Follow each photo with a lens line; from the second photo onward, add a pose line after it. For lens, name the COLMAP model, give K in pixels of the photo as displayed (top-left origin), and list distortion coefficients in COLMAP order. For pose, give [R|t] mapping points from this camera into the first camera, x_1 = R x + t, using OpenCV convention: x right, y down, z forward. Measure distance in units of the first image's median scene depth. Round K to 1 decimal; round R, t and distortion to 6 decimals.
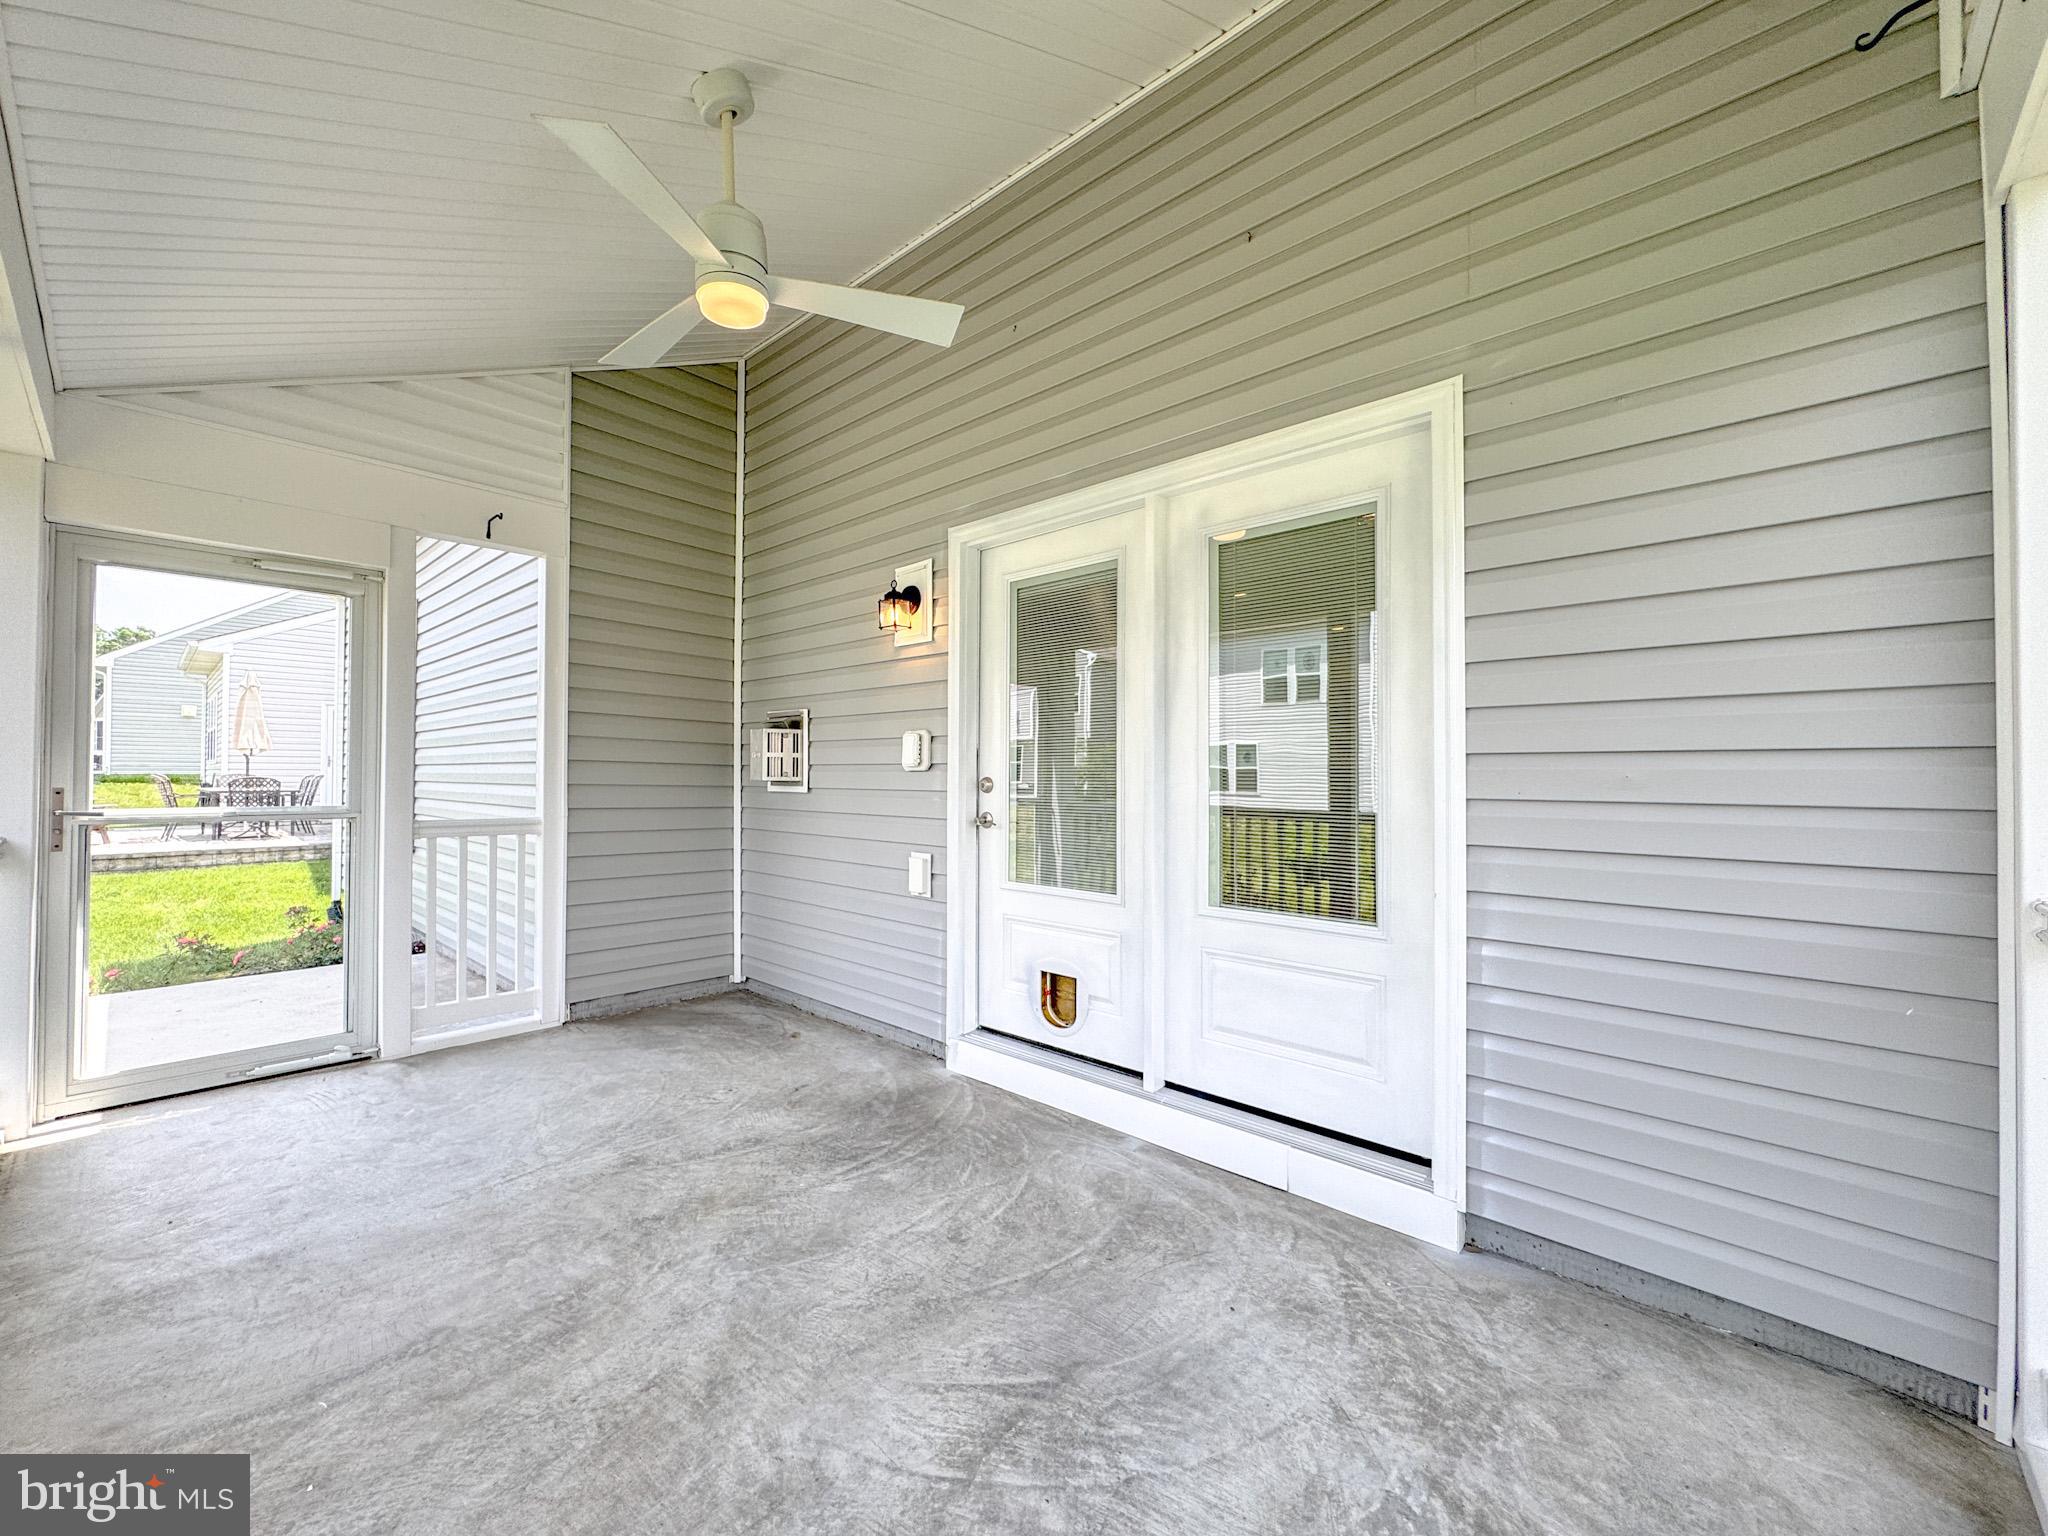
lens RADIAL K [[814.1, 0, 1024.0], [0, 814.1, 768.0], [0, 0, 1]] dist [-0.000852, -0.000360]
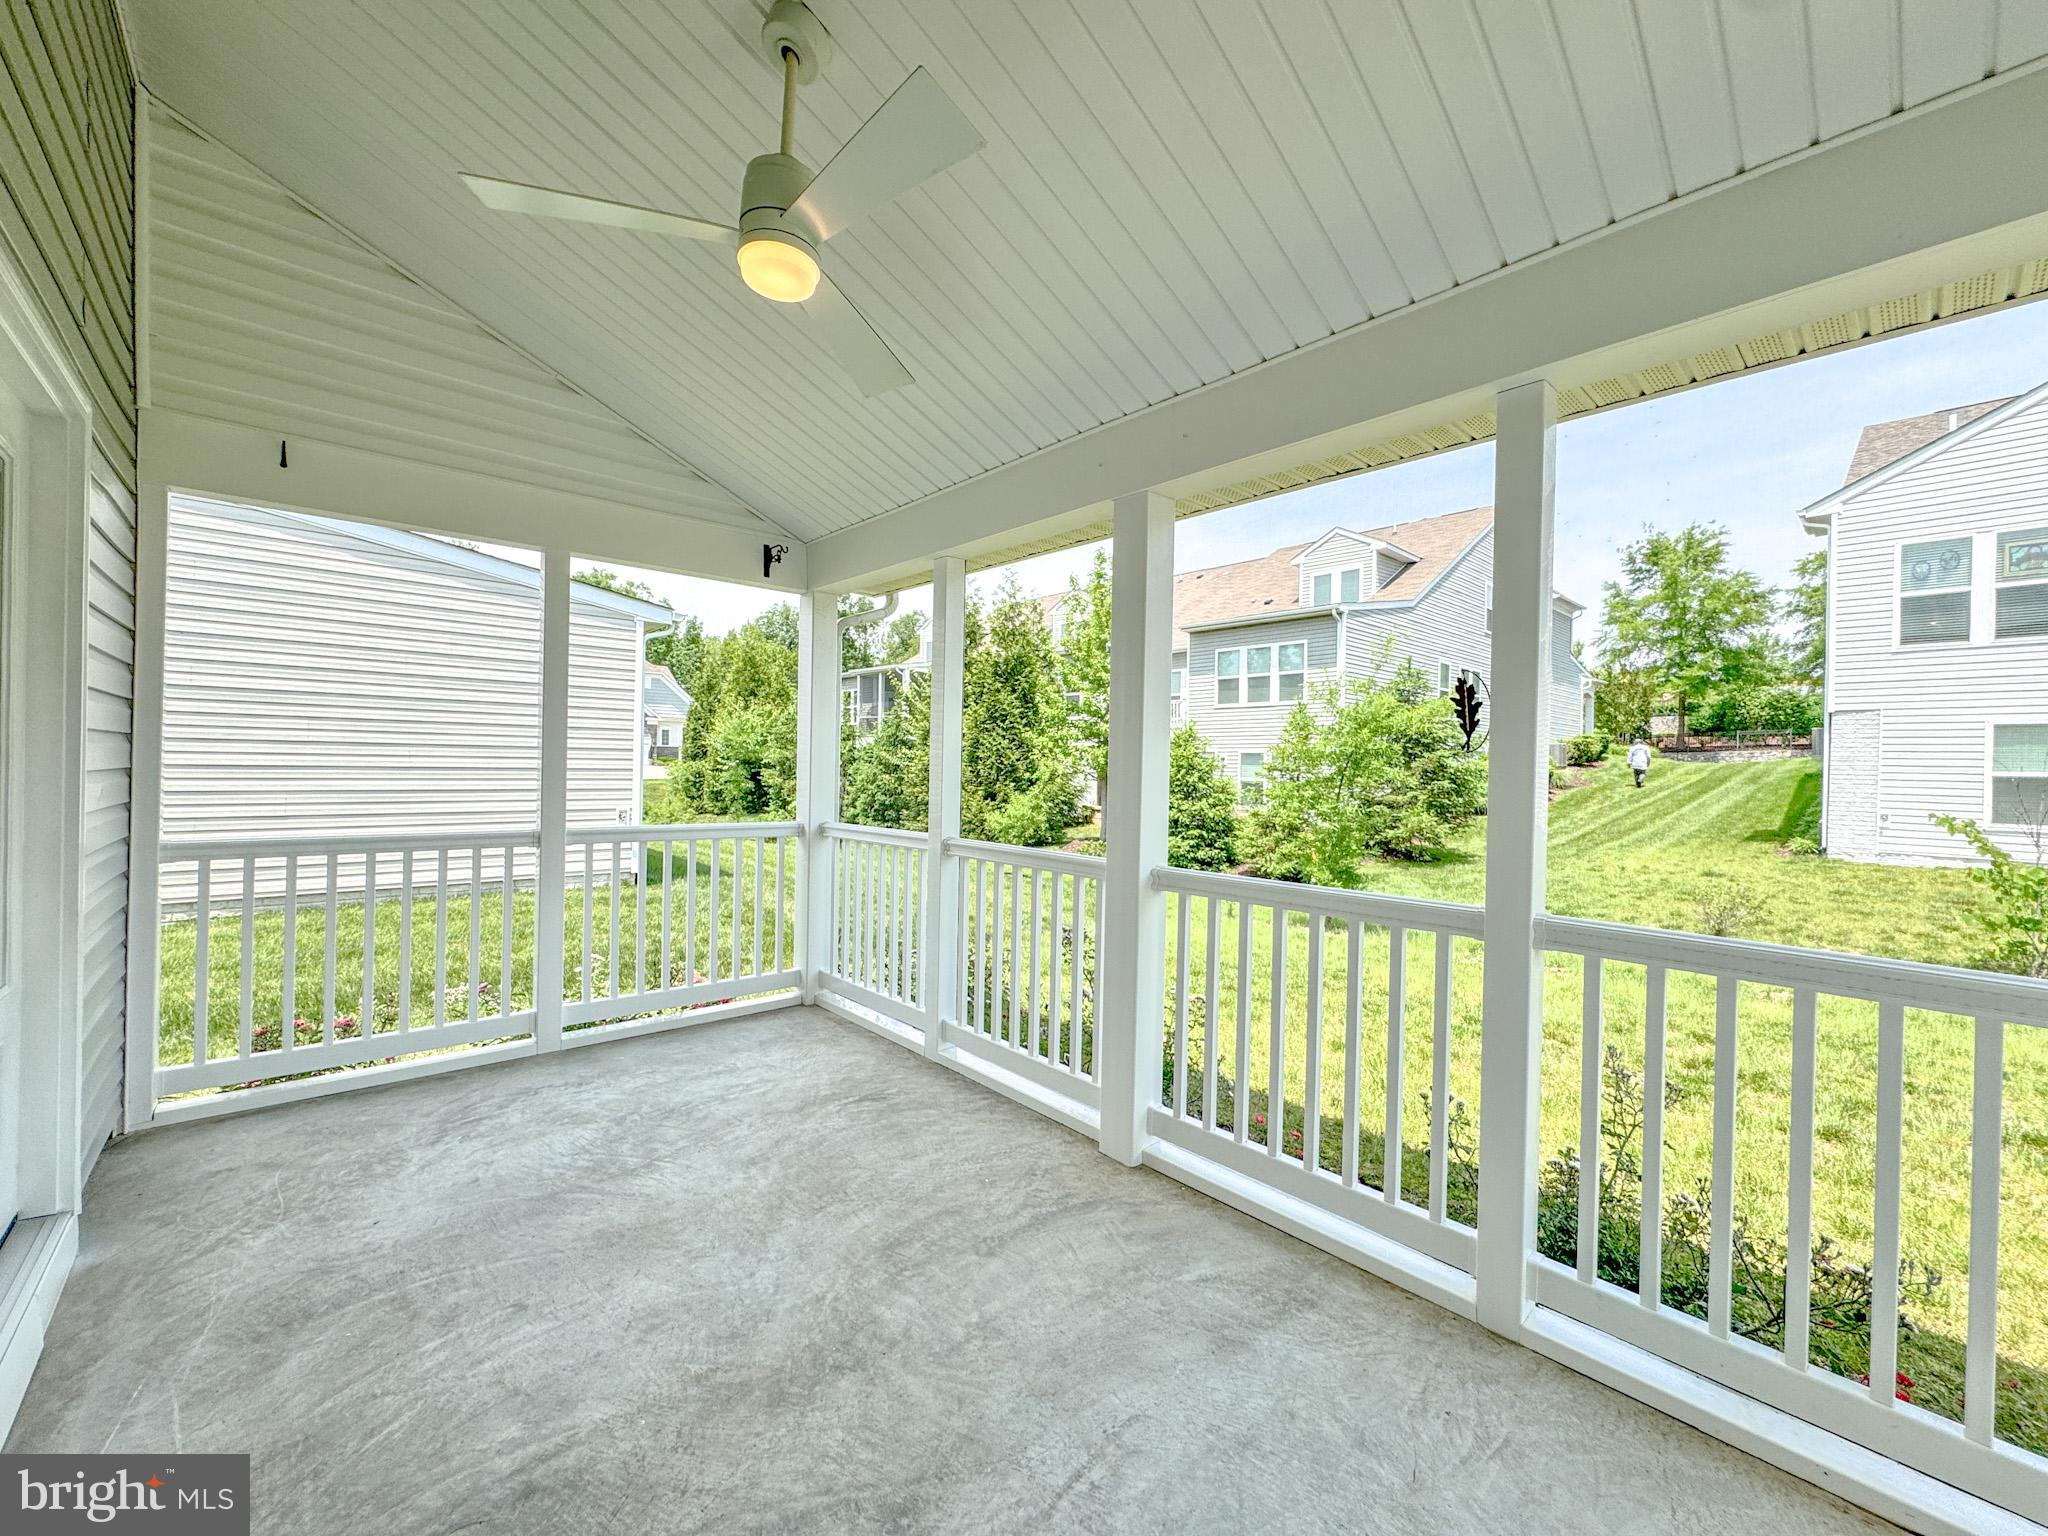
lens RADIAL K [[814.1, 0, 1024.0], [0, 814.1, 768.0], [0, 0, 1]] dist [-0.000852, -0.000360]
pose [[-0.994936, -0.023911, 0.097622, -0.765582], [-0.024424, 0.999693, -0.004064, -0.047994], [-0.097495, -0.006427, -0.995215, 1.962045]]
